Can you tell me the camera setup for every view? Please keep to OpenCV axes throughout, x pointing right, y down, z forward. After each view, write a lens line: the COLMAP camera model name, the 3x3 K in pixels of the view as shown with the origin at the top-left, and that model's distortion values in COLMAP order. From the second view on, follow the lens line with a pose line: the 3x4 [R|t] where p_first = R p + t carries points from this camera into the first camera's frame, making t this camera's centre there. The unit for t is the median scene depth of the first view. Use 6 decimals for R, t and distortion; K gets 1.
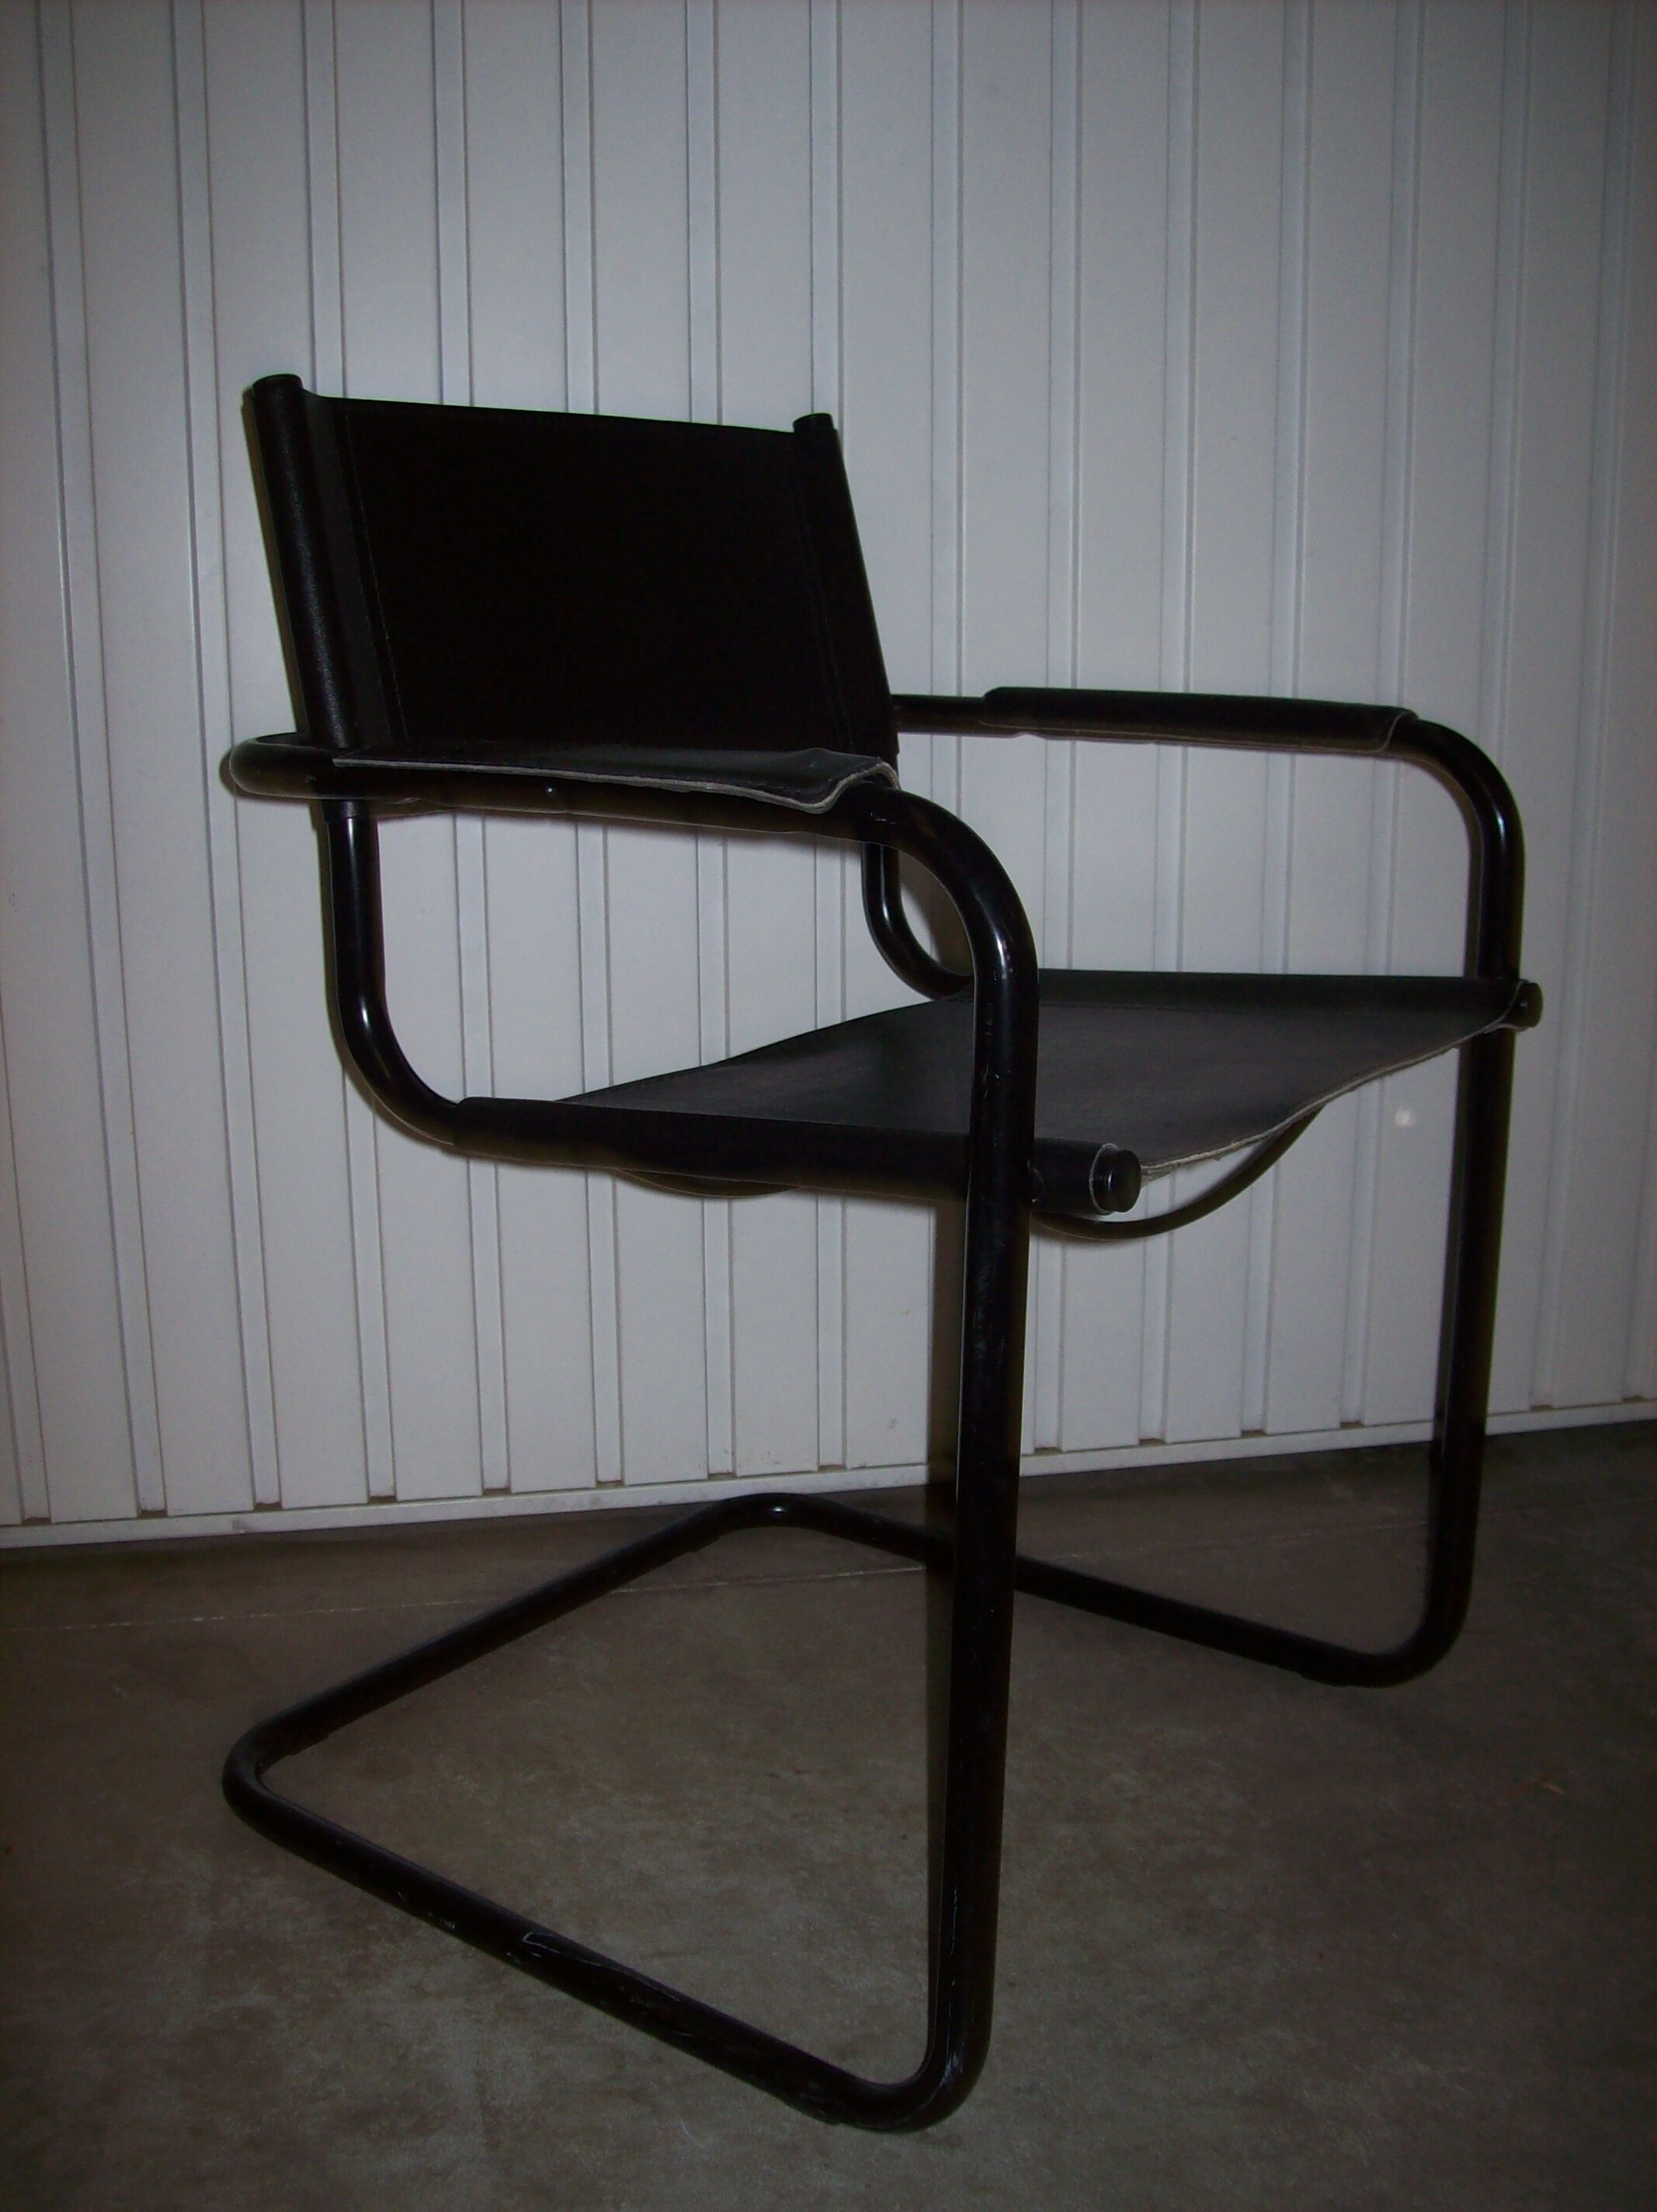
lens RADIAL K [[2332.4, 0, 828.5], [0, 2332.4, 1106.0], [0, 0, 1]] dist [-0.182678, 0.140693]
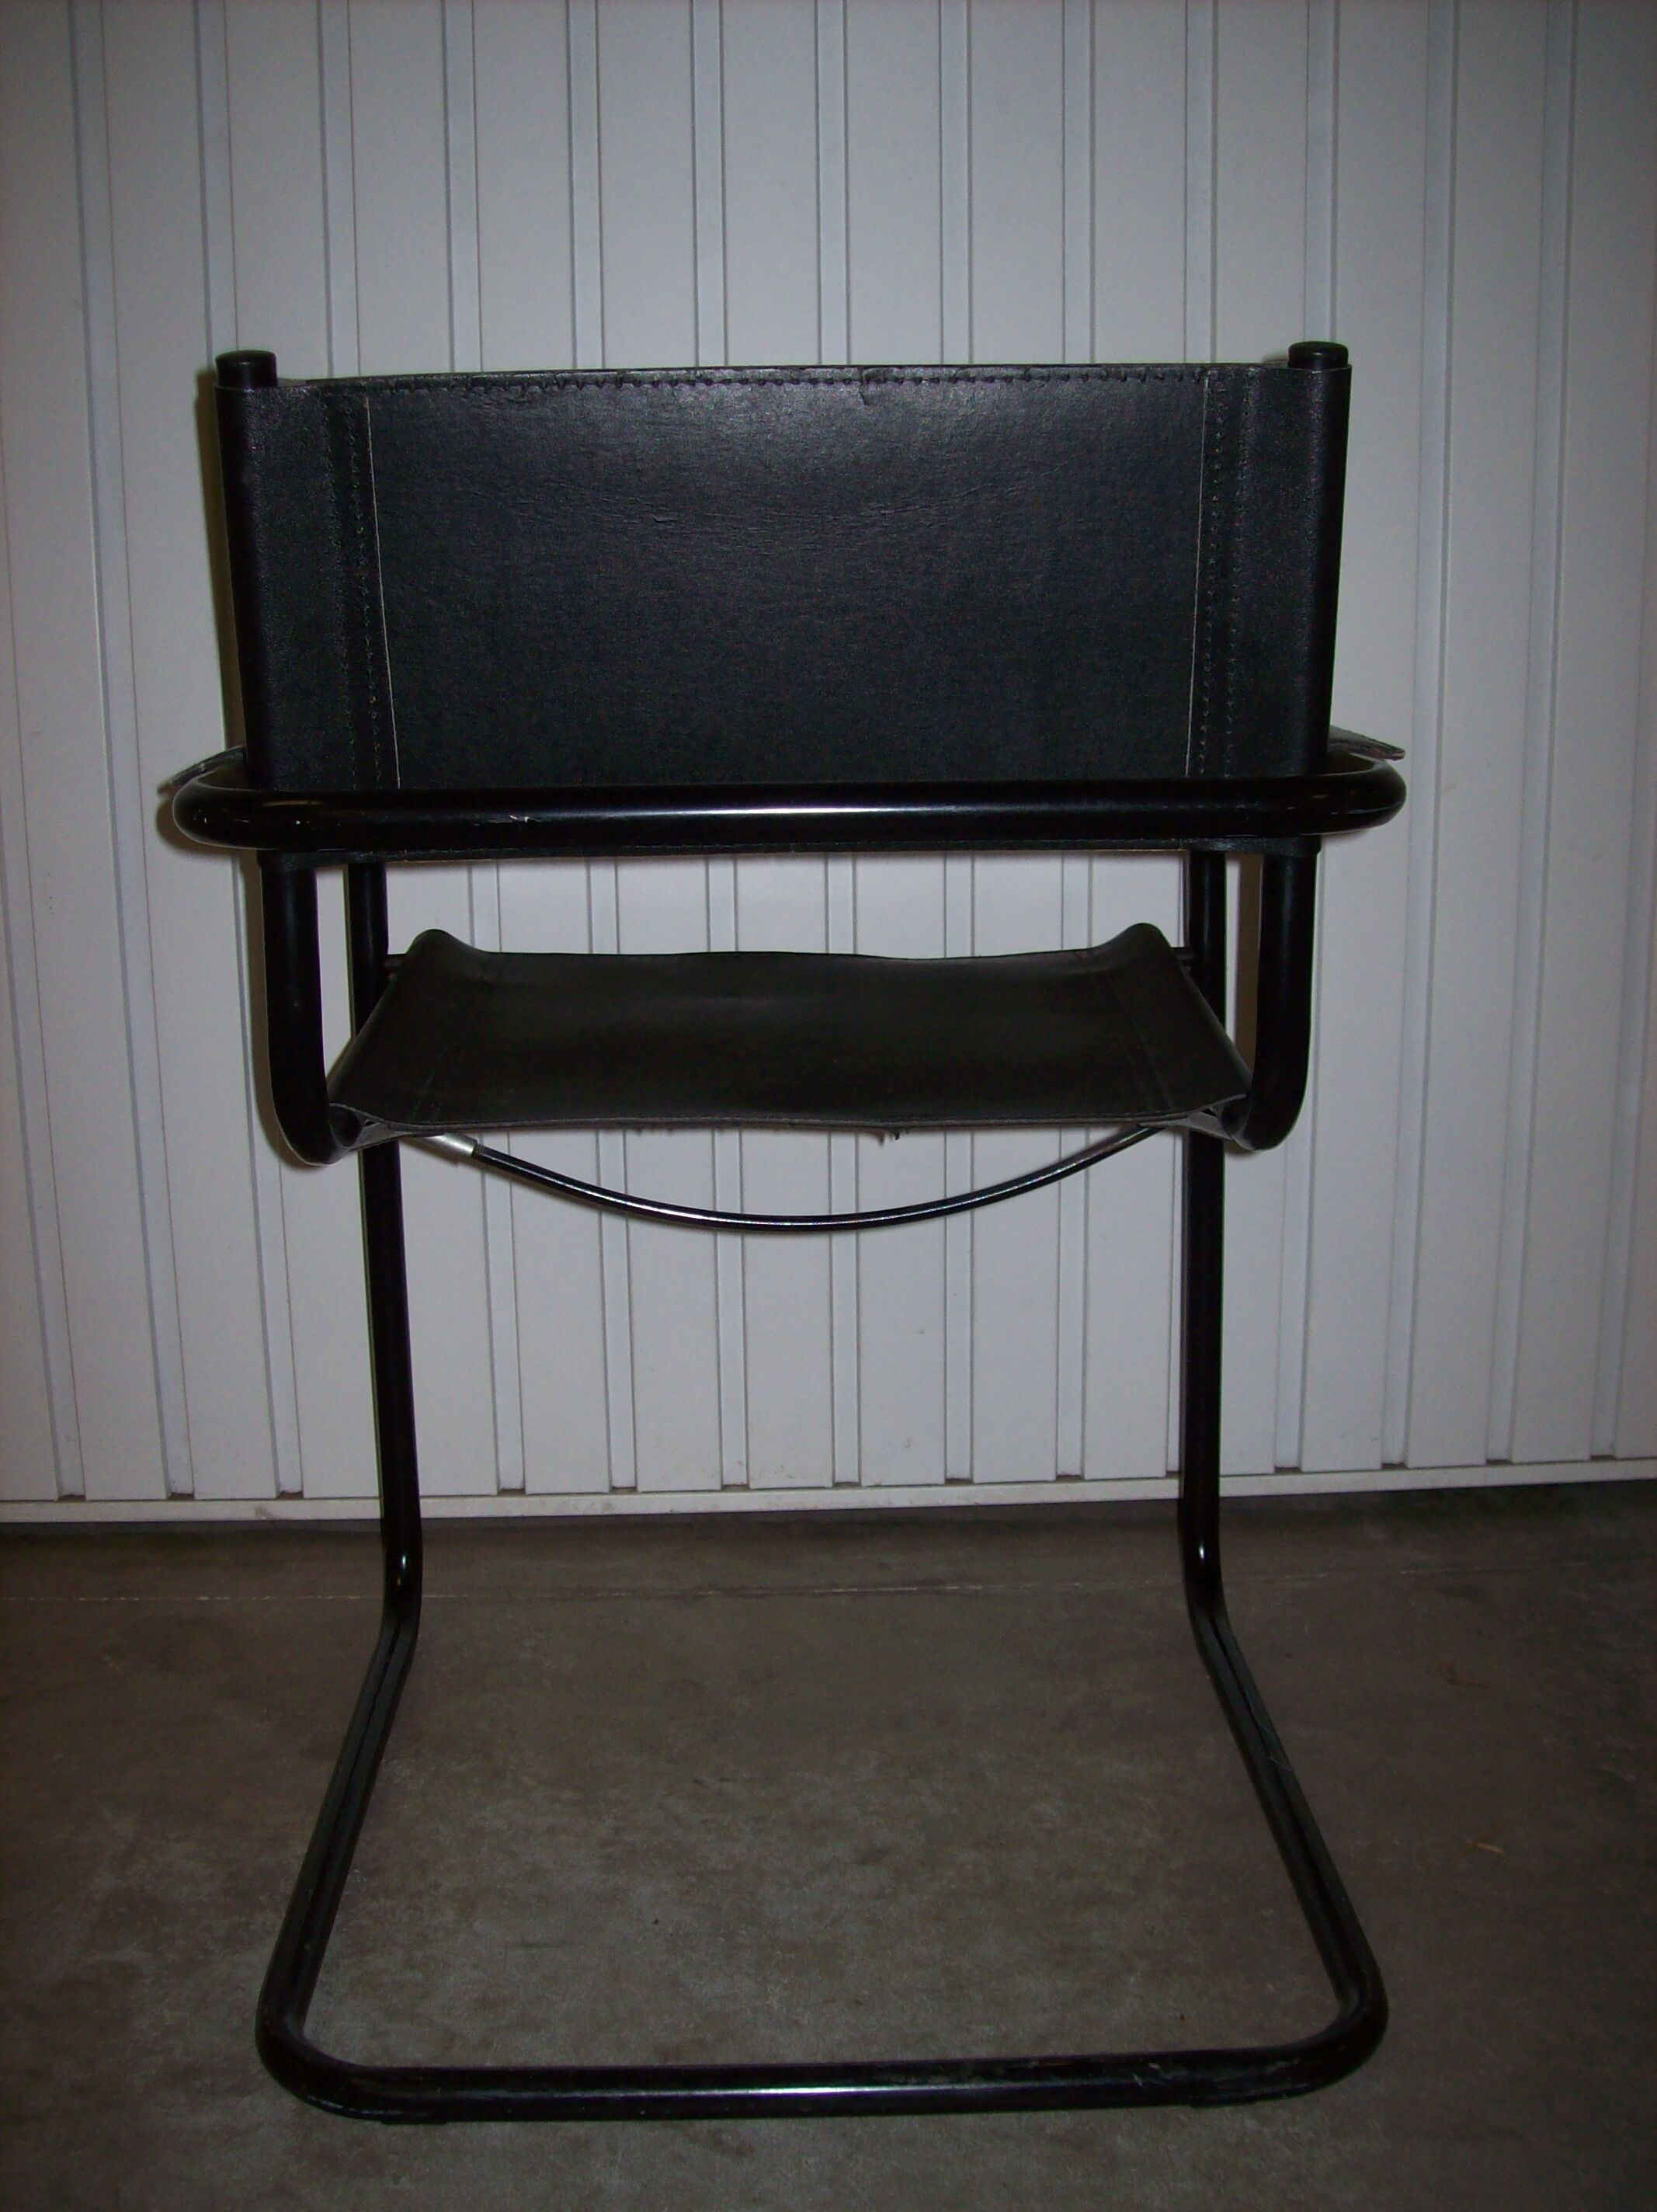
lens RADIAL K [[2332.4, 0, 828.5], [0, 2332.4, 1106.0], [0, 0, 1]] dist [-0.182678, 0.140693]
pose [[0.989116, 0.024214, -0.145129, 0.178017], [-0.026569, 0.999544, -0.014316, 0.010193], [0.144716, 0.018016, 0.989309, 0.012886]]
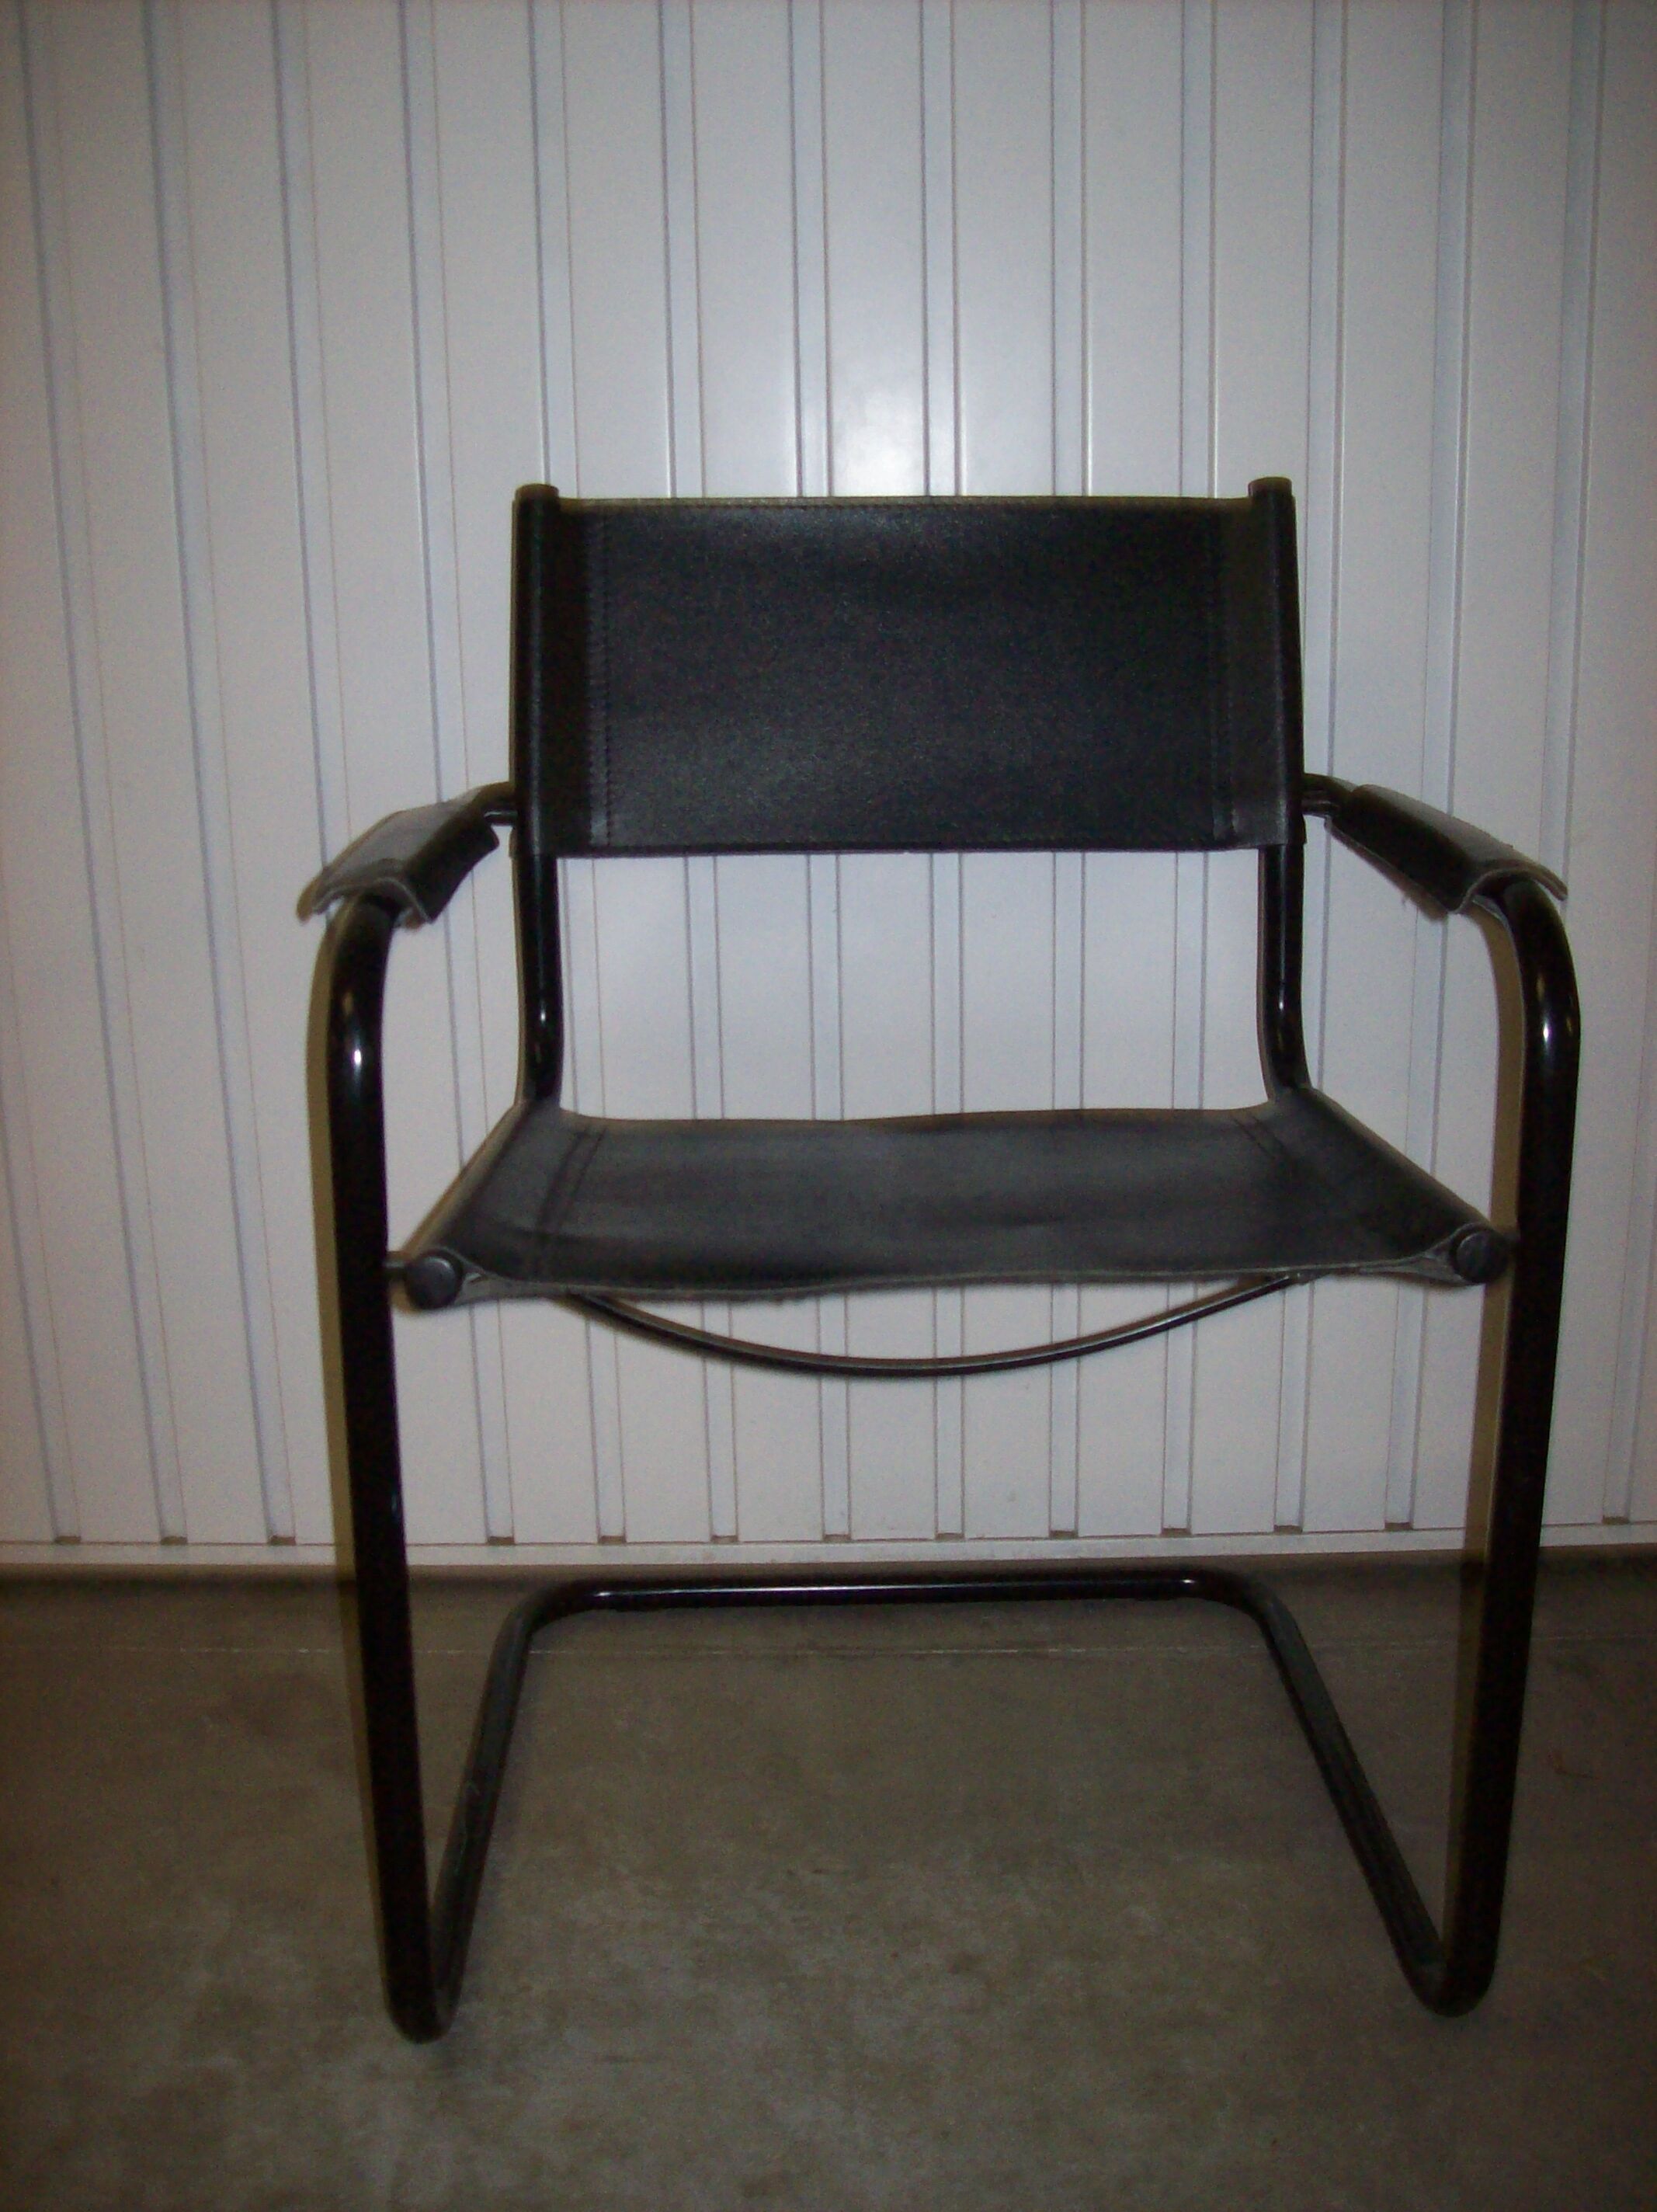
lens RADIAL K [[2332.4, 0, 828.5], [0, 2332.4, 1106.0], [0, 0, 1]] dist [-0.182678, 0.140693]
pose [[0.979717, 0.037837, -0.196784, 0.182480], [-0.030856, 0.998785, 0.038418, -0.083793], [0.197998, -0.031567, 0.979694, 0.040988]]
